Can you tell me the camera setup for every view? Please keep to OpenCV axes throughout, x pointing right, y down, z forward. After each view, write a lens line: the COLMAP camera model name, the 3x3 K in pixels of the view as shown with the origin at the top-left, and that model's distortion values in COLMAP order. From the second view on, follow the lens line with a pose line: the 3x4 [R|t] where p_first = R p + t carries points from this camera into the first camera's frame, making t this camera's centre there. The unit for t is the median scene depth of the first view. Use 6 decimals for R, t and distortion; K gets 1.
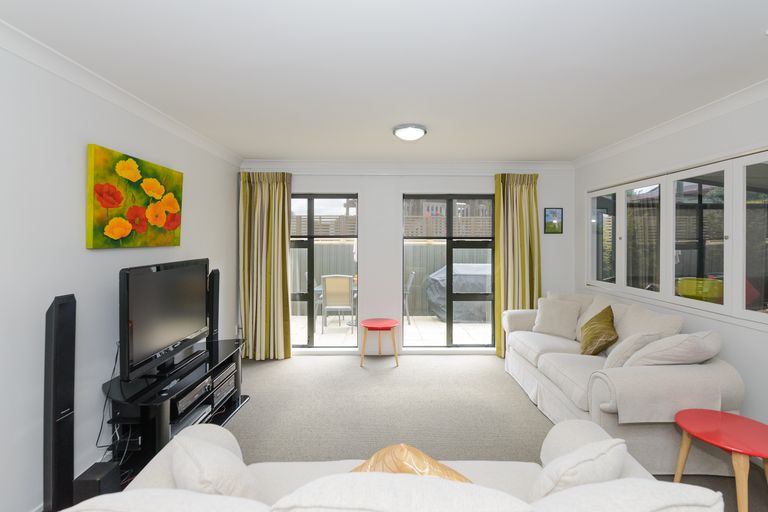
lens RADIAL K [[364.9, 0, 386.4], [0, 364.9, 238.2], [0, 0, 1]] dist [0.004411, 0.000007]
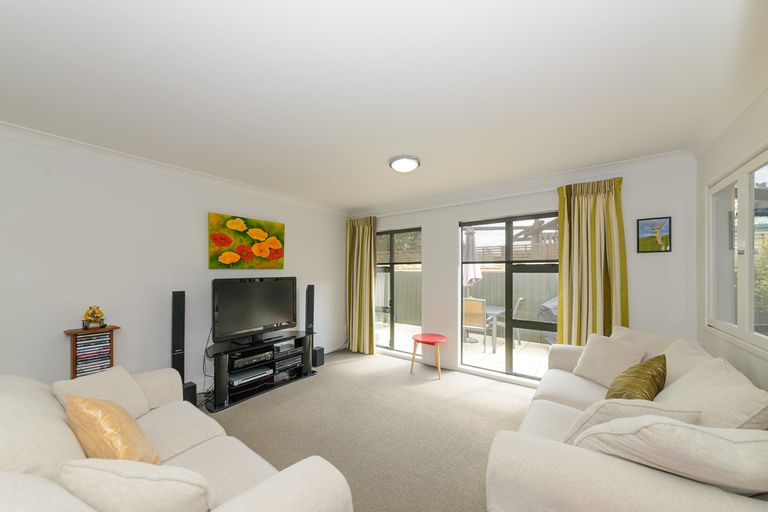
lens RADIAL K [[275.0, 0, 376.8], [0, 275.0, 271.3], [0, 0, 1]] dist [0.001247, -0.000127]
pose [[0.784994, -0.004108, -0.619490, 0.510488], [0.004432, 0.999990, -0.001015, 0.033516], [0.619488, -0.001949, 0.785004, 0.296974]]
